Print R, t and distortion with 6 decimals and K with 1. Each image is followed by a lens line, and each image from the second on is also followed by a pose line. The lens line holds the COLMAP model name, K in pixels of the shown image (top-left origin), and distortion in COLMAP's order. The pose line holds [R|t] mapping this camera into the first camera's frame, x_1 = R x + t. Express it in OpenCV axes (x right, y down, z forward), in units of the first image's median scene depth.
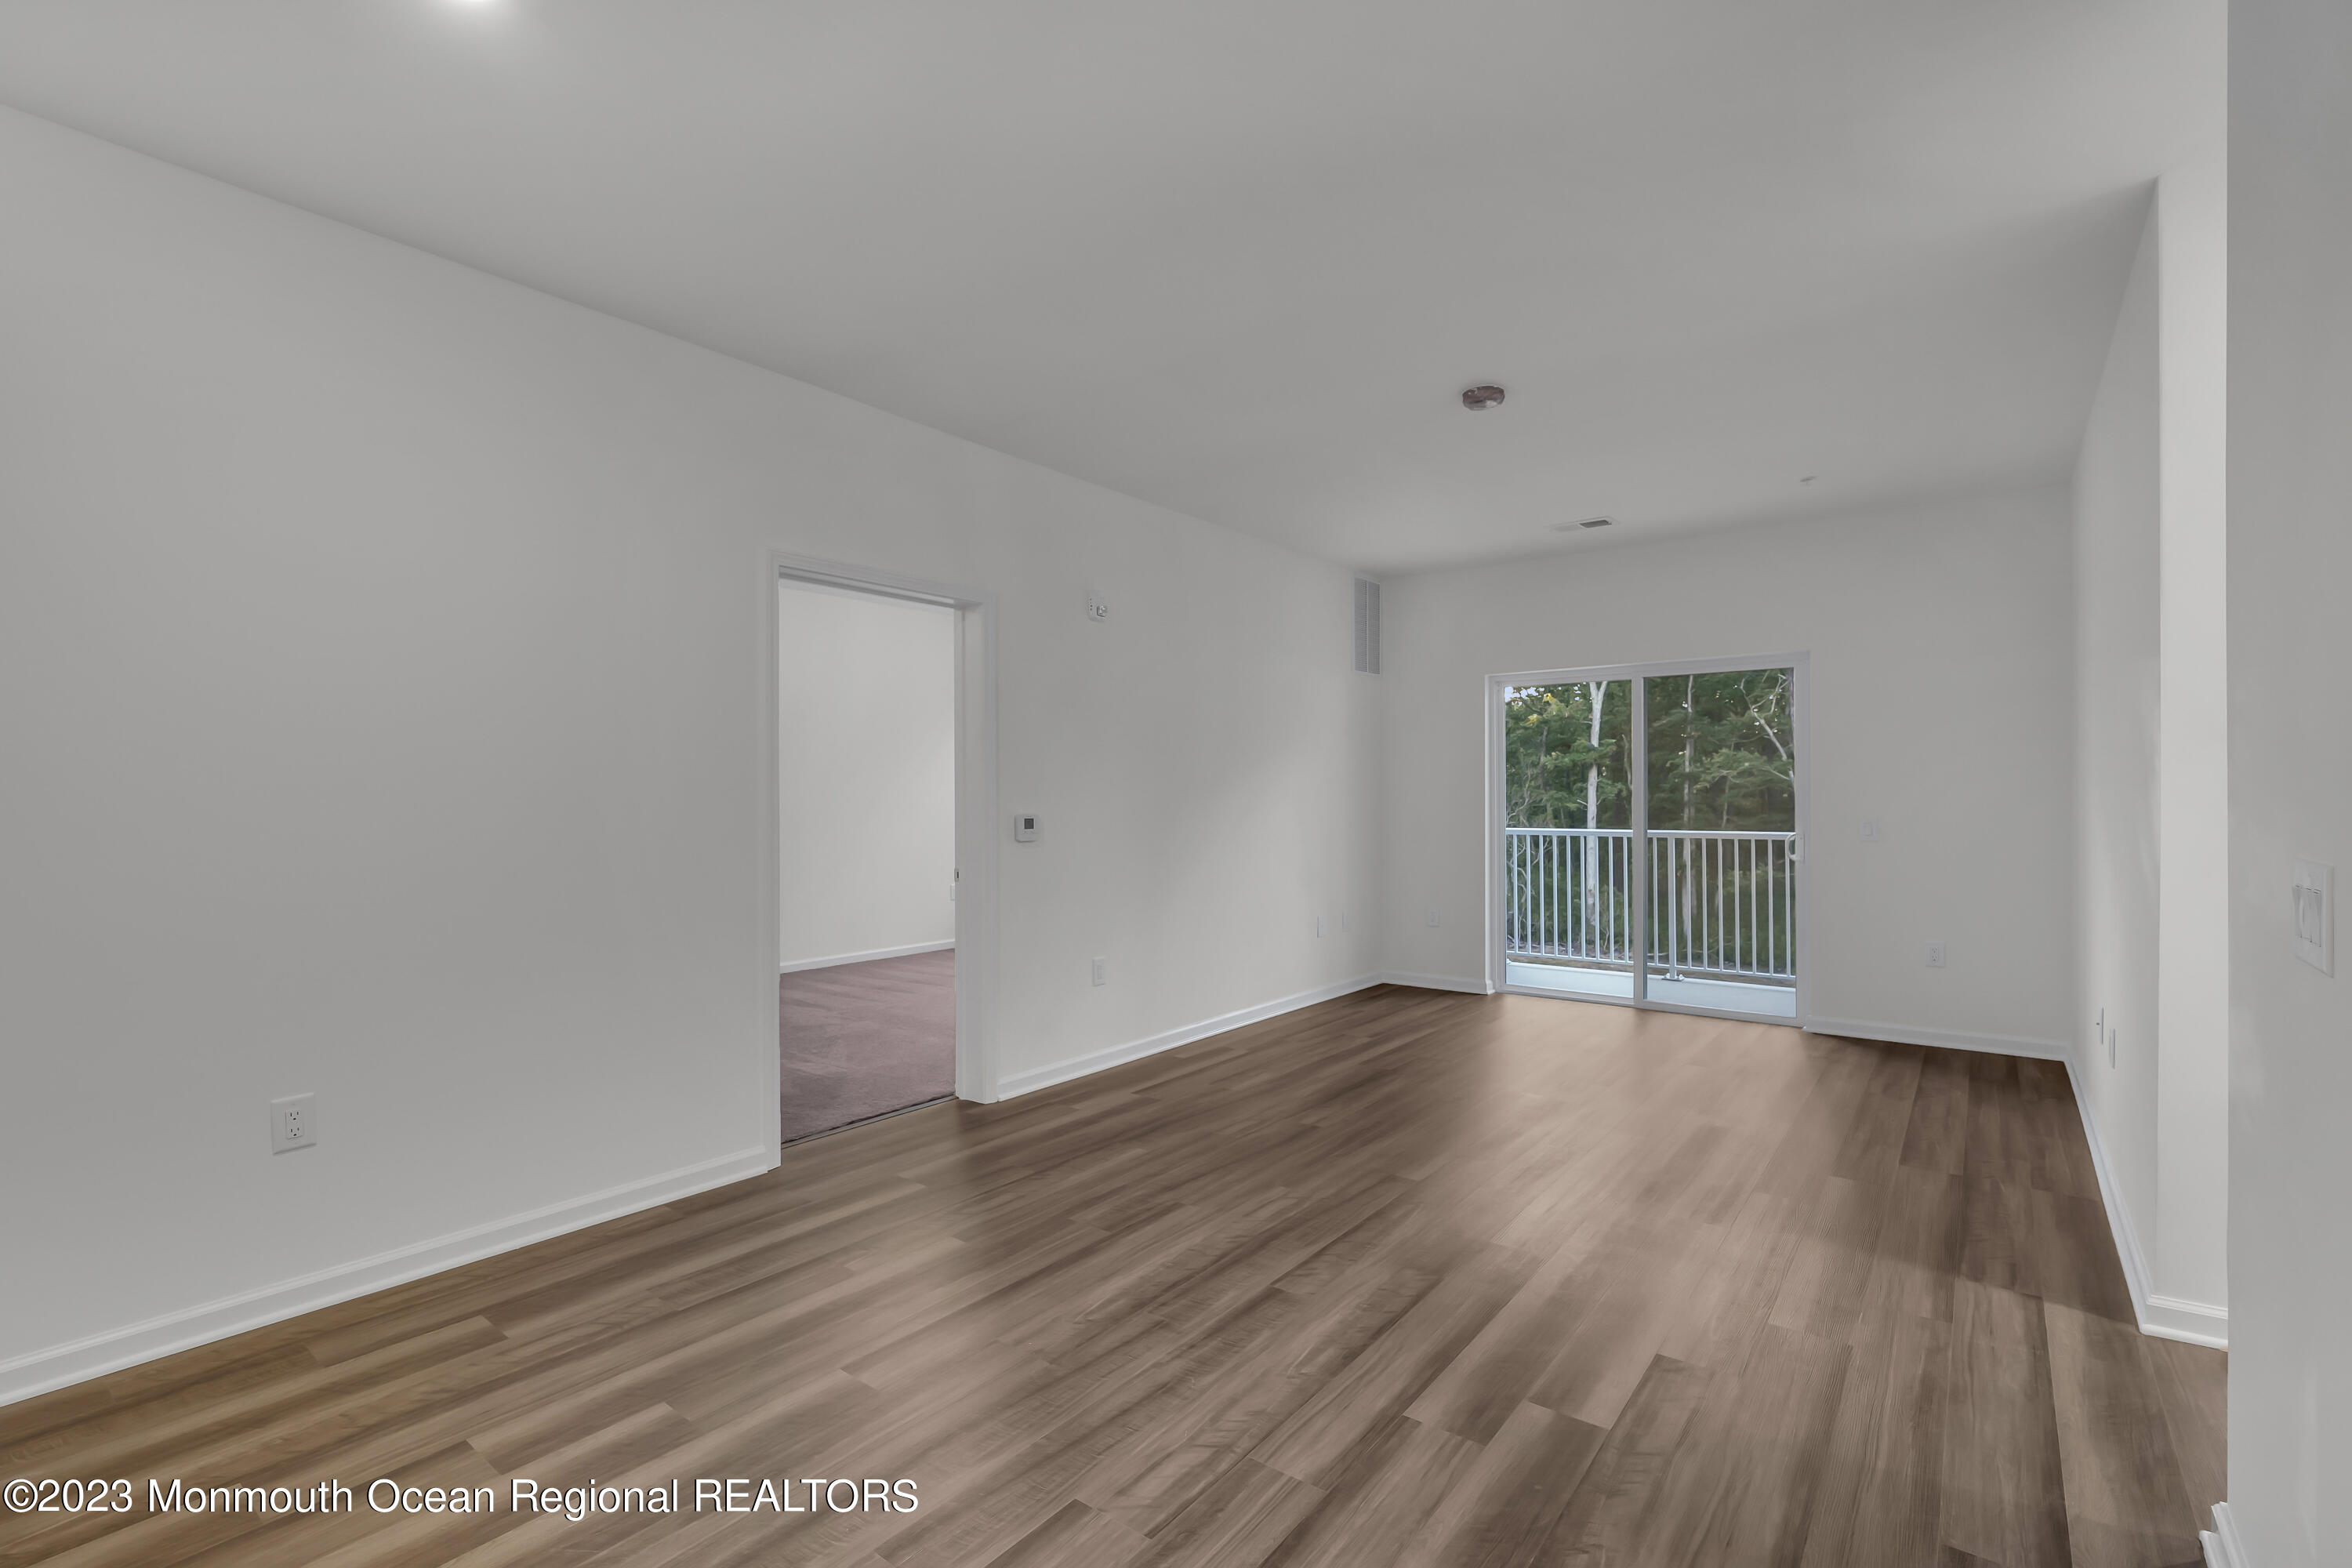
lens RADIAL K [[1049.9, 0, 1179.2], [0, 1049.9, 782.7], [0, 0, 1]] dist [-0.016679, 0.004809]
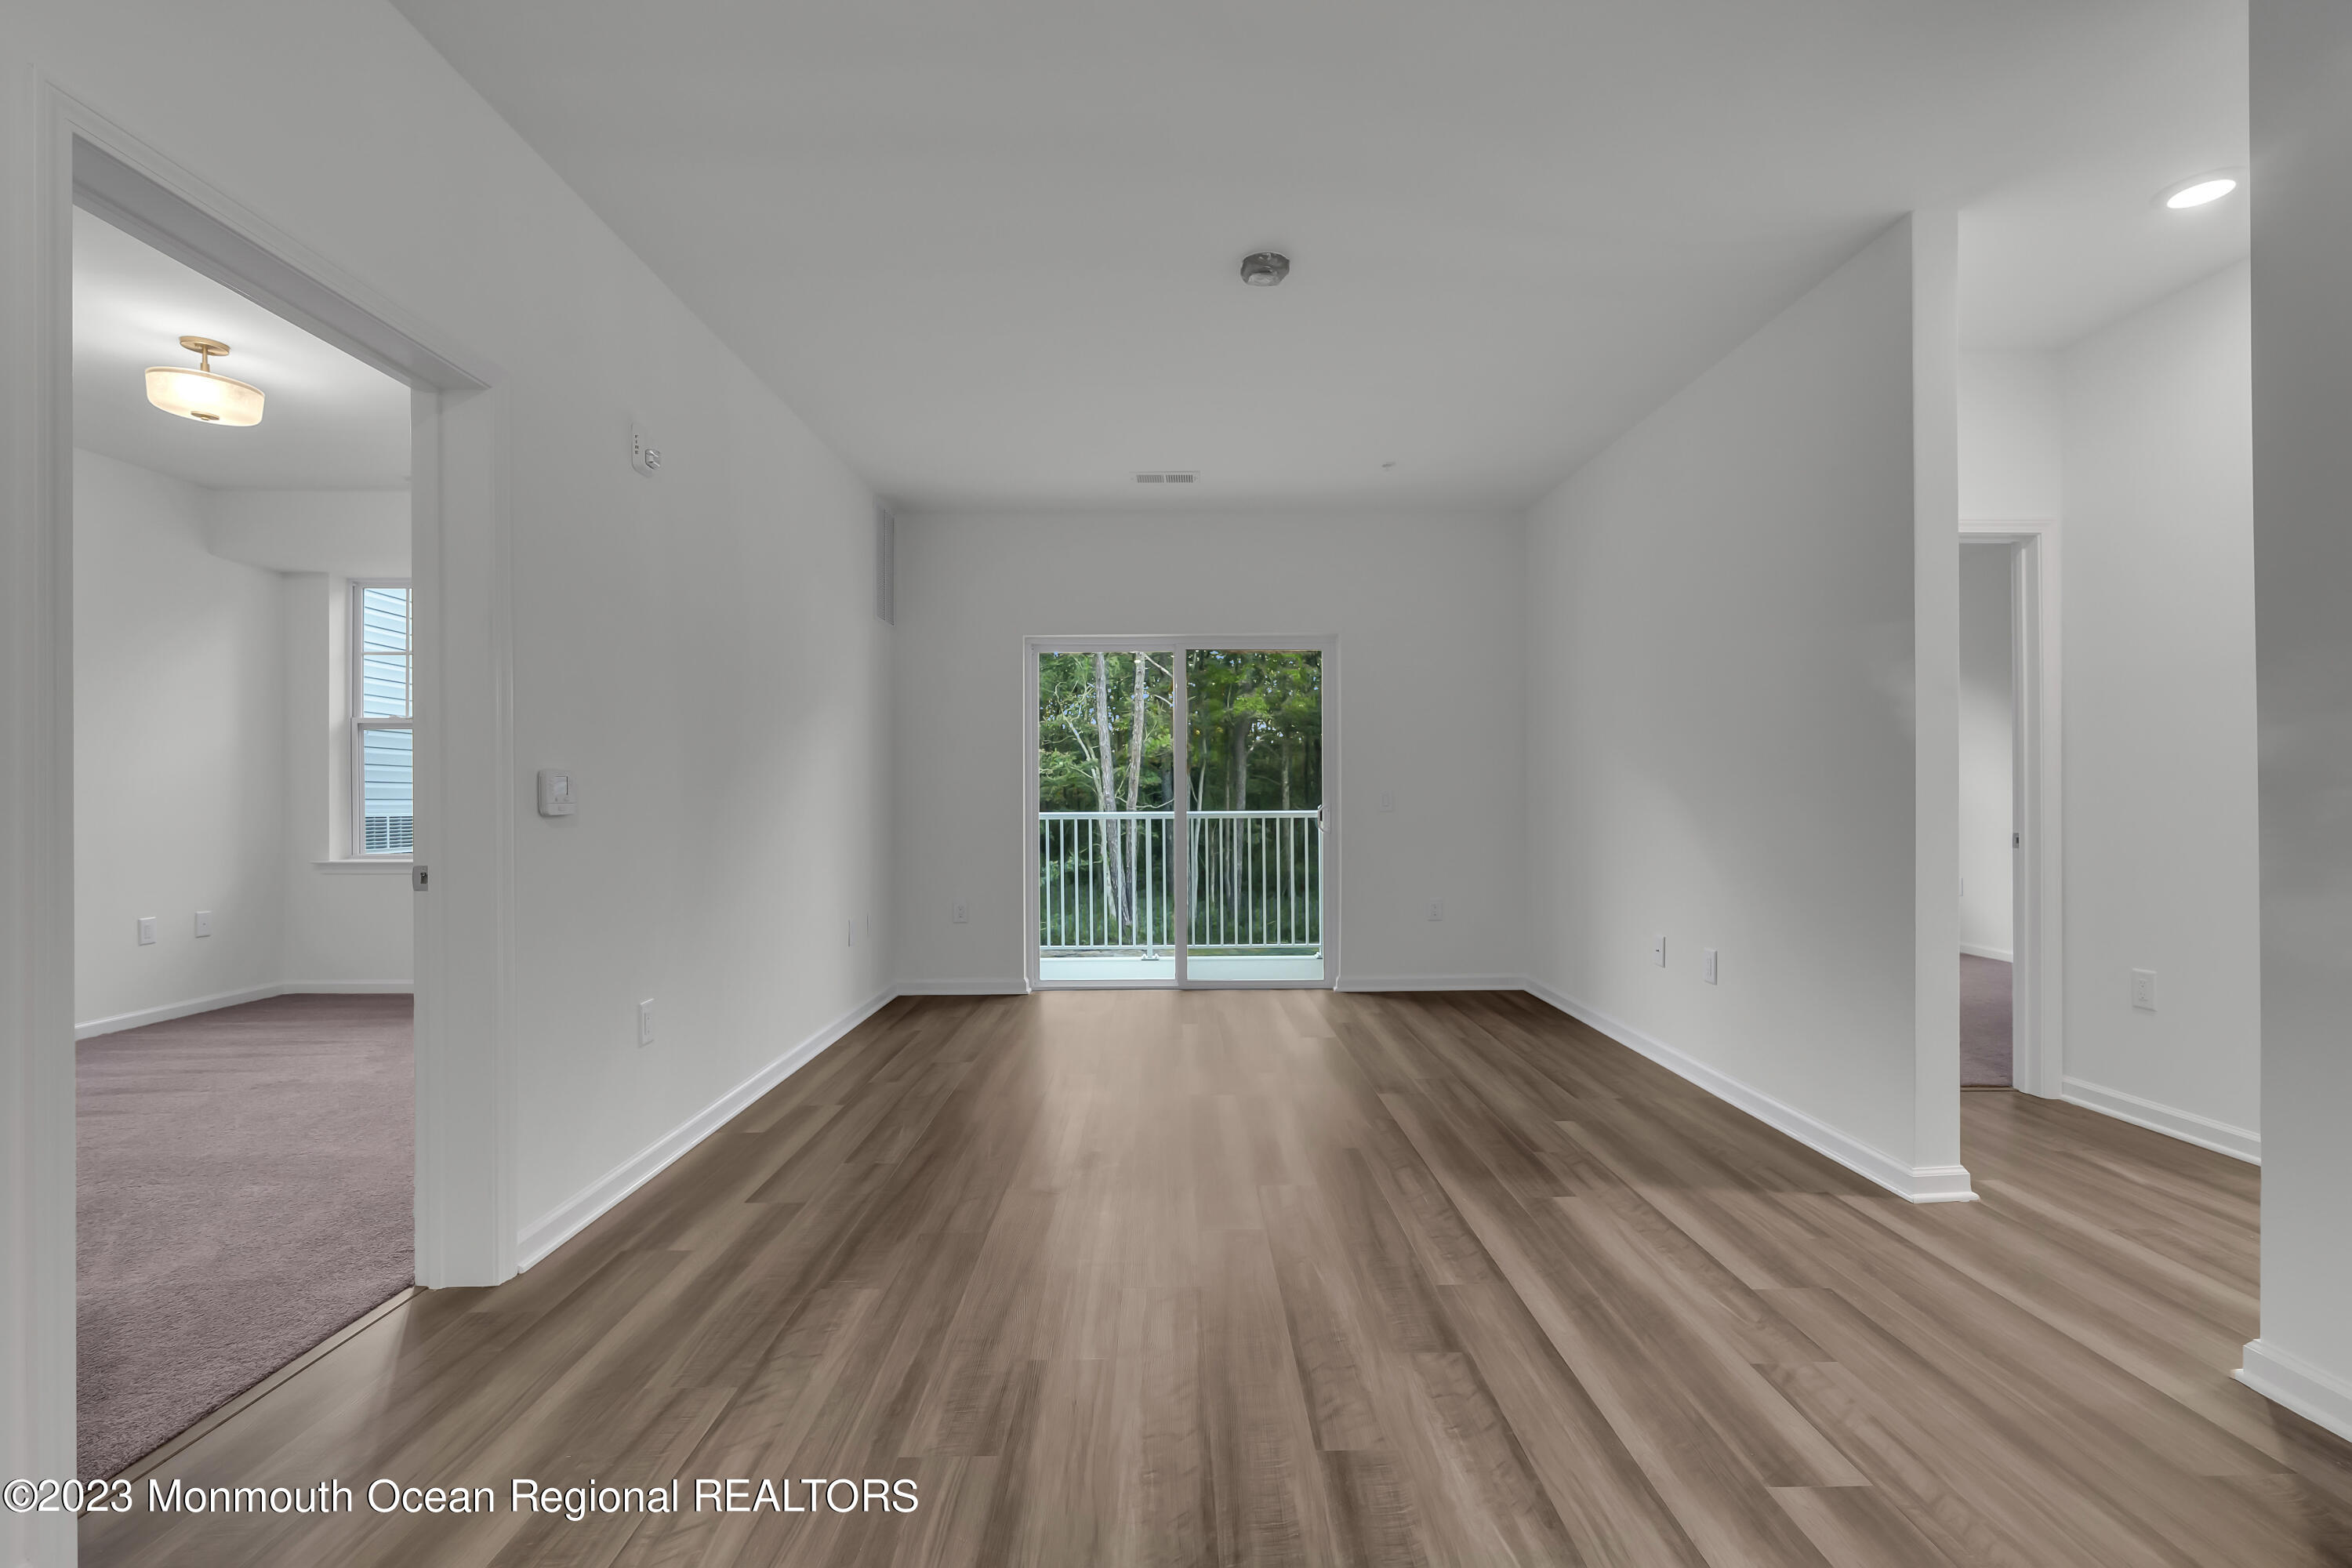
lens RADIAL K [[1049.9, 0, 1178.9], [0, 1049.9, 790.6], [0, 0, 1]] dist [-0.016679, 0.004809]
pose [[0.783218, 0.000900, 0.621746, -0.279921], [-0.003390, 0.999990, 0.002822, 0.045349], [-0.621738, -0.004318, 0.783214, 0.387438]]
